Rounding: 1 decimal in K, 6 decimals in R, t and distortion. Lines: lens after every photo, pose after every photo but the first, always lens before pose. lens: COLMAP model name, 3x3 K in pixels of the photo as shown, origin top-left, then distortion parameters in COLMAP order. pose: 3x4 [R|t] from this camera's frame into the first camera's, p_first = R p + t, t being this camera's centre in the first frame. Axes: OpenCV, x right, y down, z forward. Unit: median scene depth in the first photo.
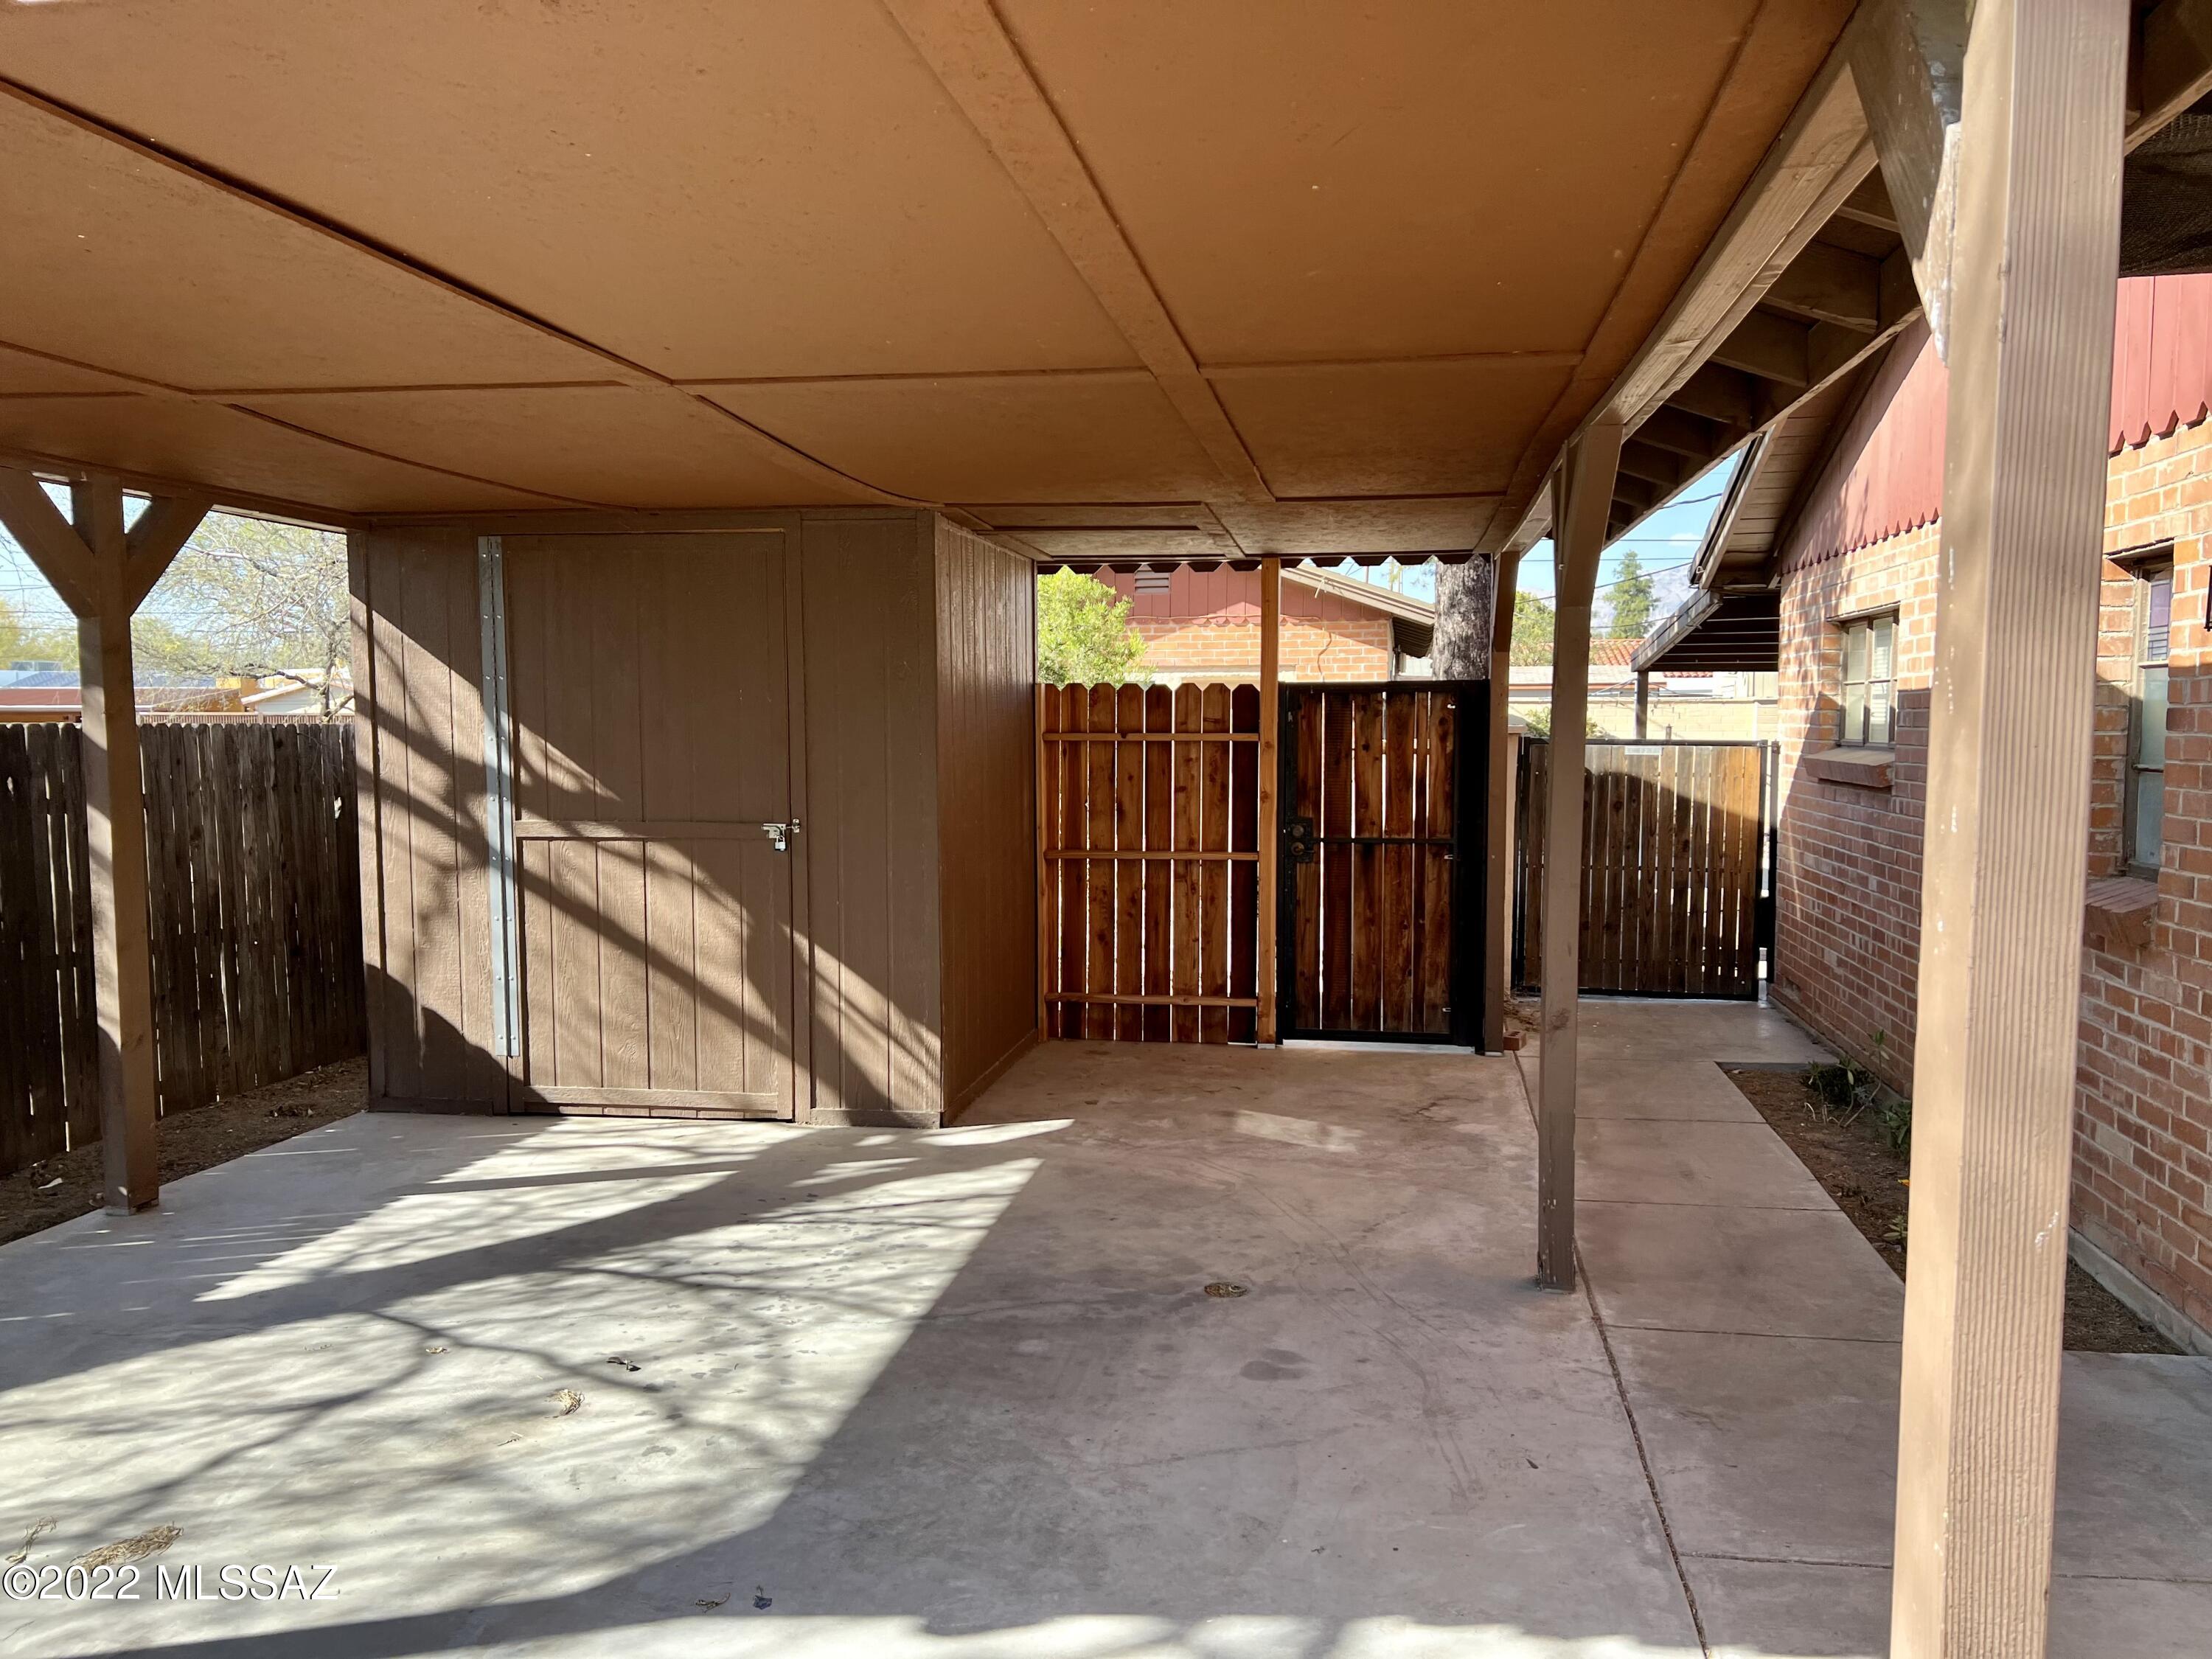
lens RADIAL K [[1667.0, 0, 1111.7], [0, 1667.0, 847.9], [0, 0, 1]] dist [0.044894, -0.042273]
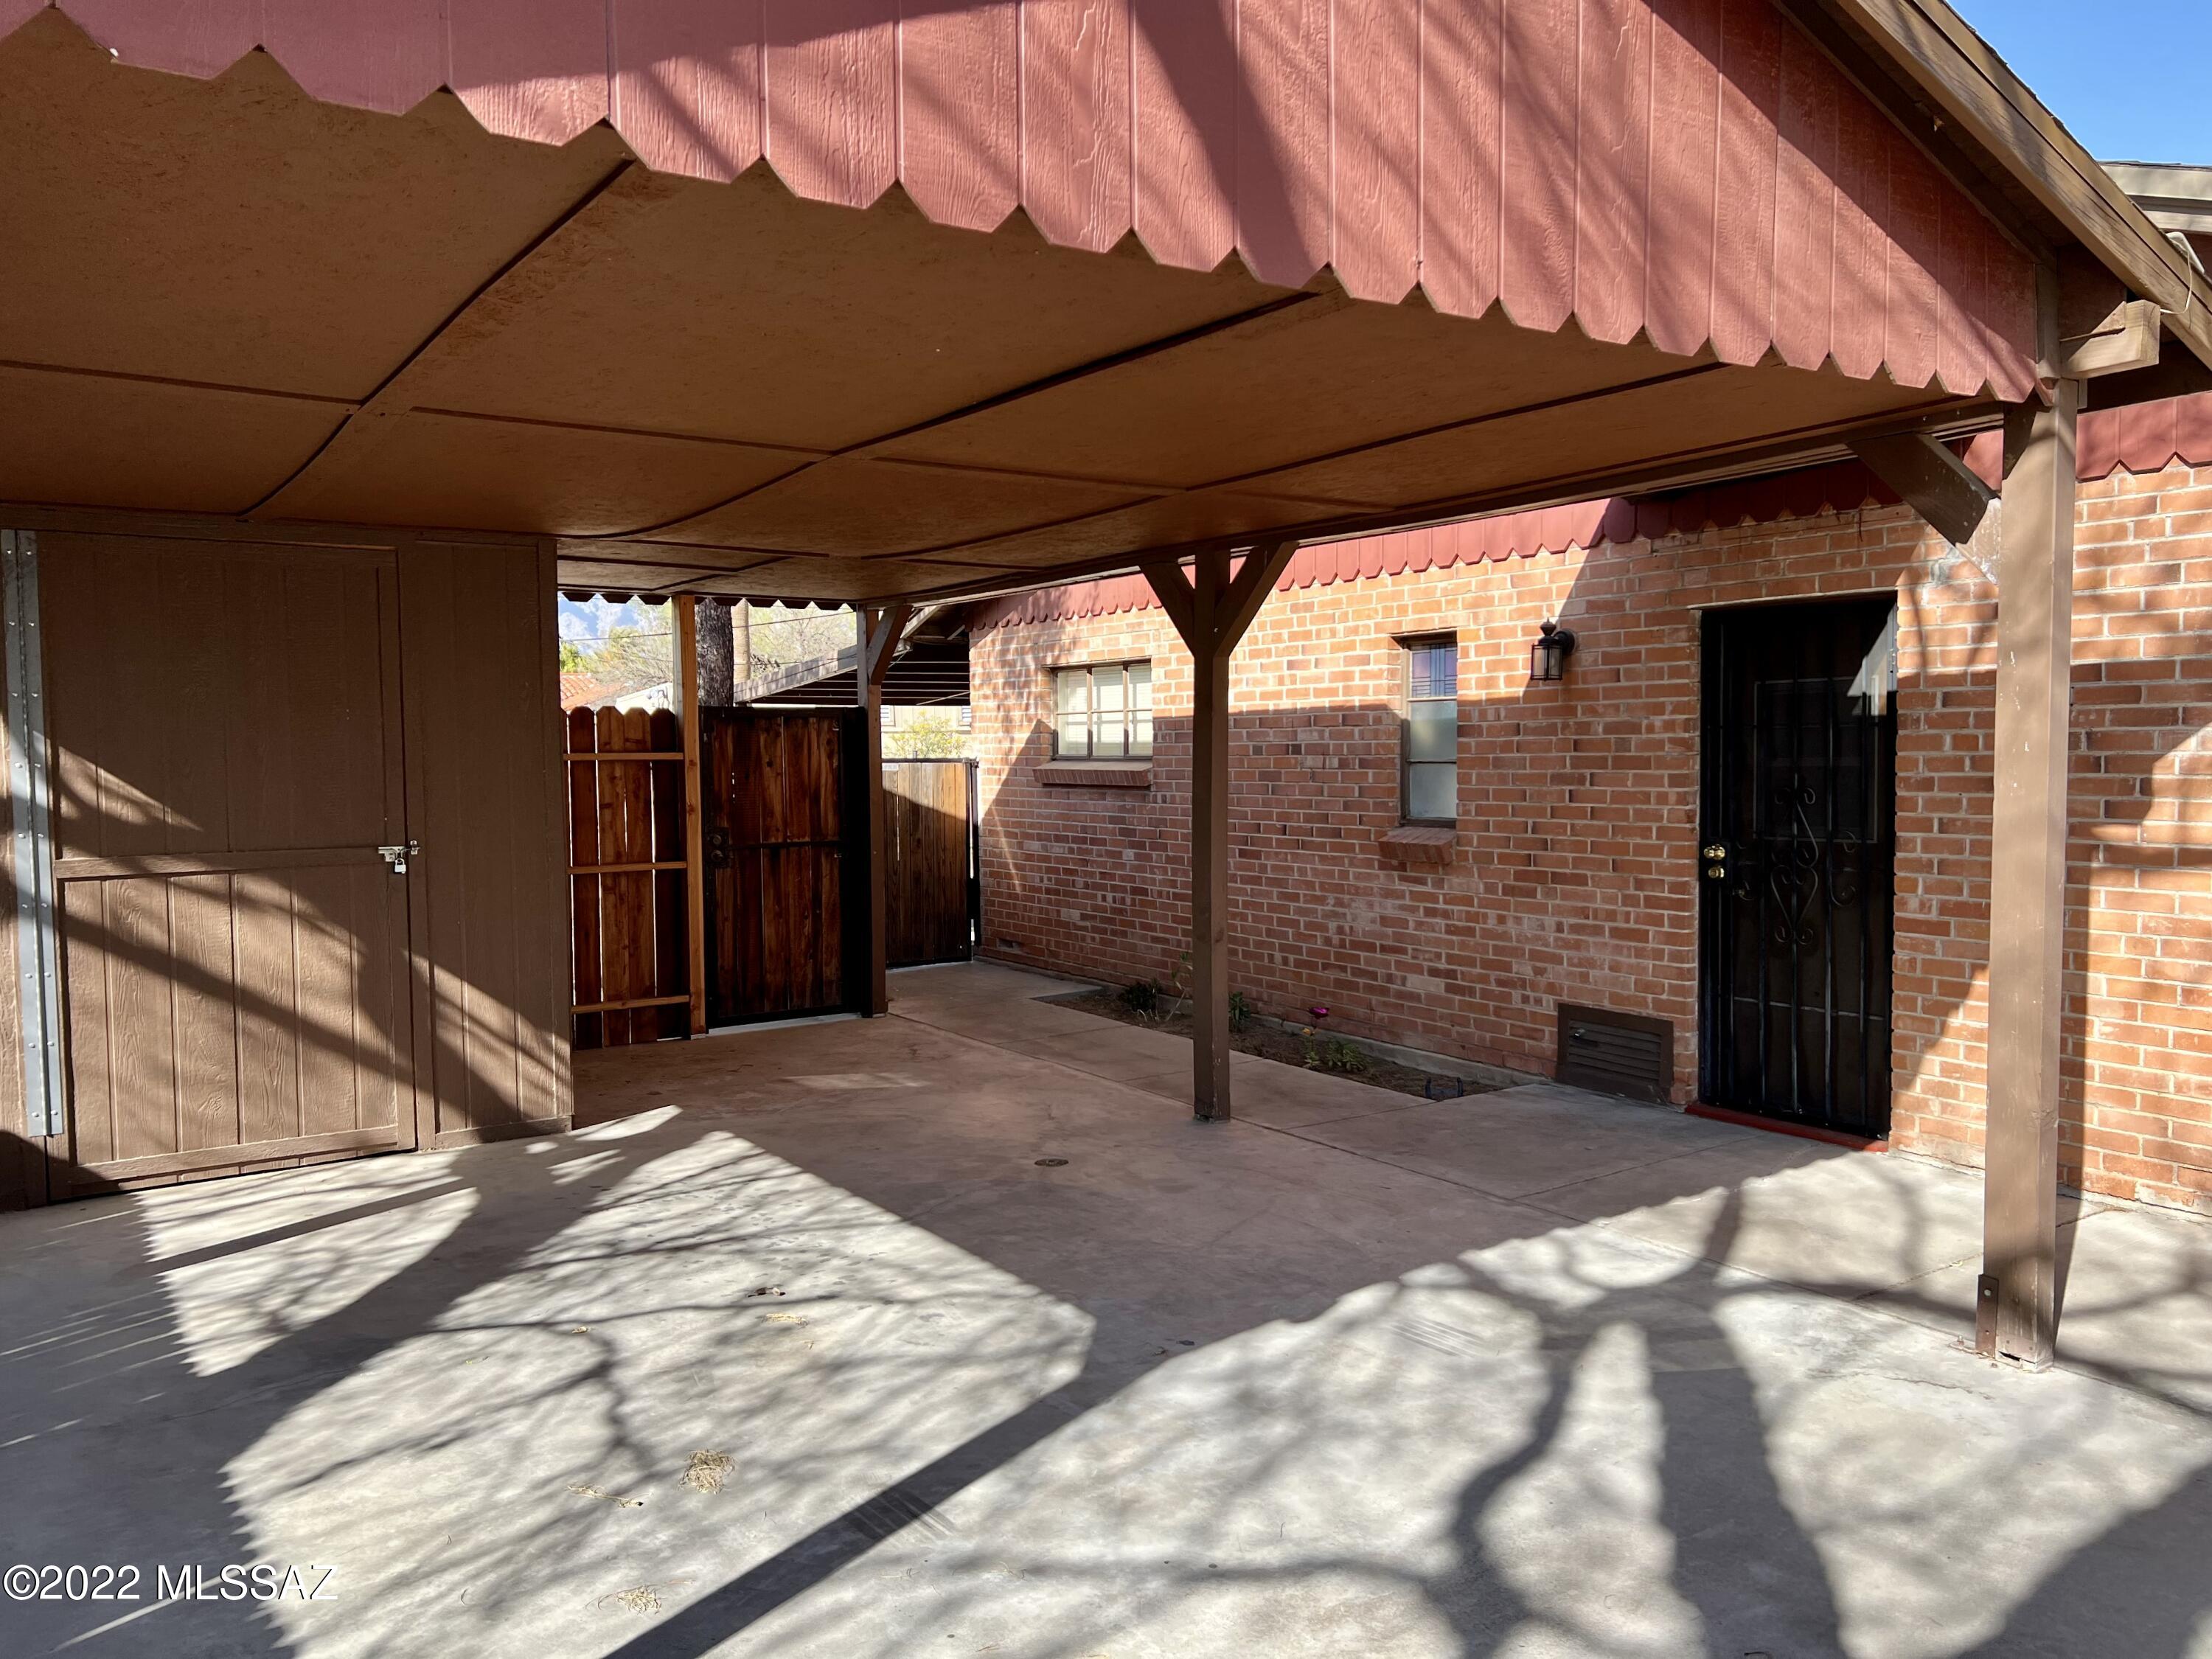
lens RADIAL K [[1667.0, 0, 1116.9], [0, 1667.0, 830.3], [0, 0, 1]] dist [0.044894, -0.042273]
pose [[0.728371, -0.042694, 0.683852, -0.563993], [0.064558, 0.997893, -0.006461, 0.009947], [-0.682135, 0.048854, 0.729592, -0.006556]]
